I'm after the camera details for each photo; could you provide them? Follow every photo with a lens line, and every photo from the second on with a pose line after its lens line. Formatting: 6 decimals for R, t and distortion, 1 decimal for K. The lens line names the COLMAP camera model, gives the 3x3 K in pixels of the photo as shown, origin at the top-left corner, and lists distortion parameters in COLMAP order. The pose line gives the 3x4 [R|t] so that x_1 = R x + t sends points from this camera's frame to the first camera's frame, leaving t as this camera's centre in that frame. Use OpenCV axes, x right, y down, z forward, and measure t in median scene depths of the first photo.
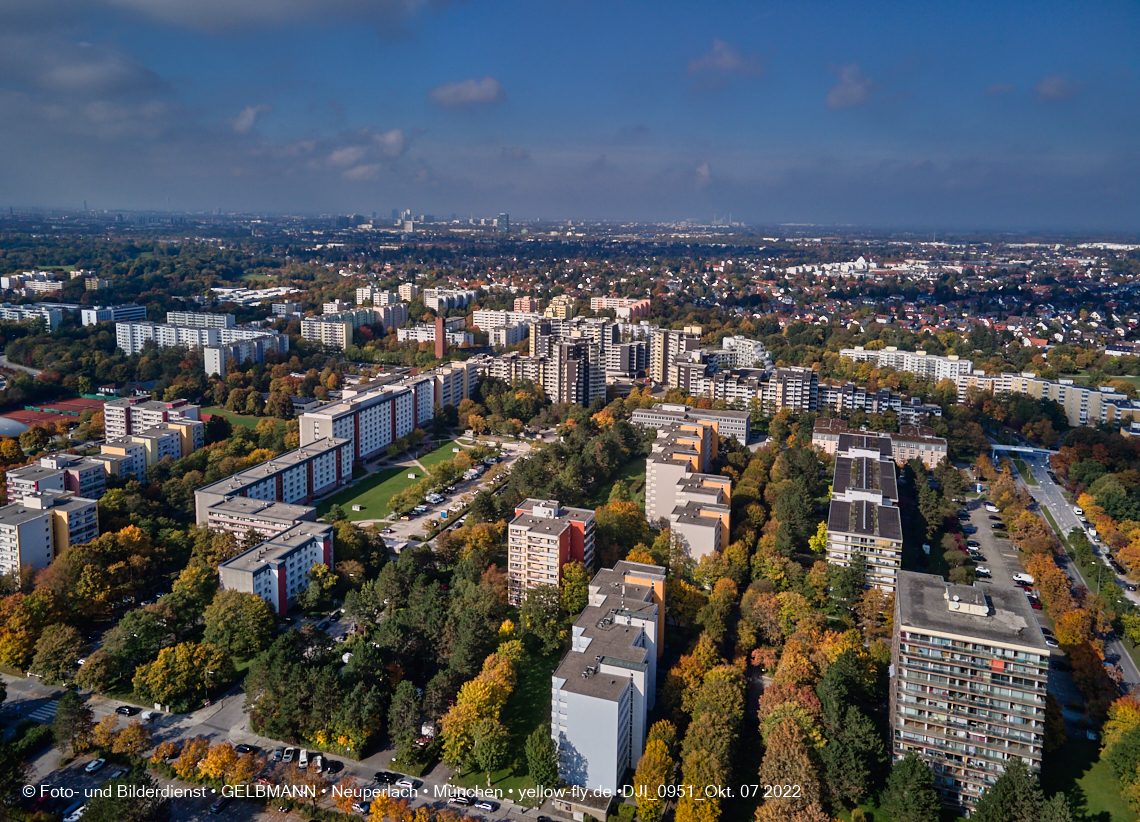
lens RADIAL K [[838.5, 0, 567.1], [0, 838.5, 311.0], [0, 0, 1]] dist [0.013459, 0.040307]
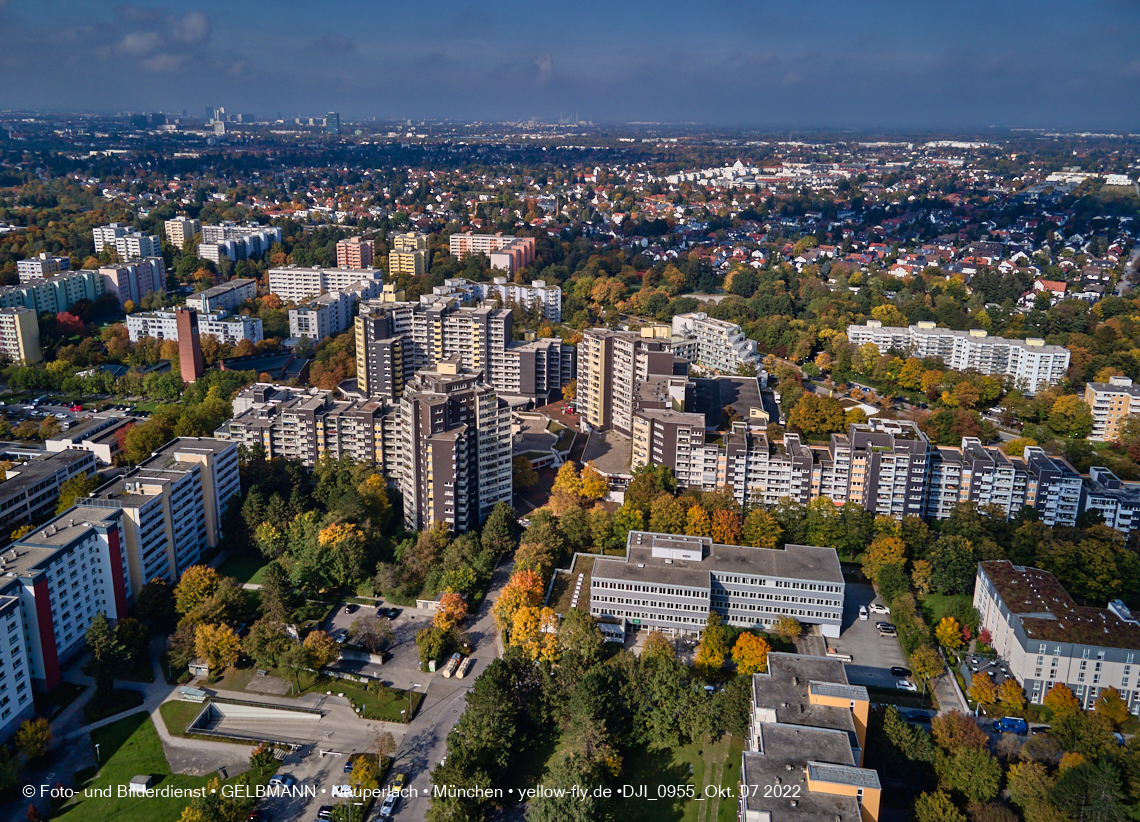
lens RADIAL K [[838.5, 0, 567.1], [0, 838.5, 311.0], [0, 0, 1]] dist [0.013459, 0.040307]
pose [[0.982863, -0.044835, 0.178803, -0.004341], [0.023606, 0.992597, 0.119138, -0.043305], [-0.182821, -0.112875, 0.976645, 0.354605]]
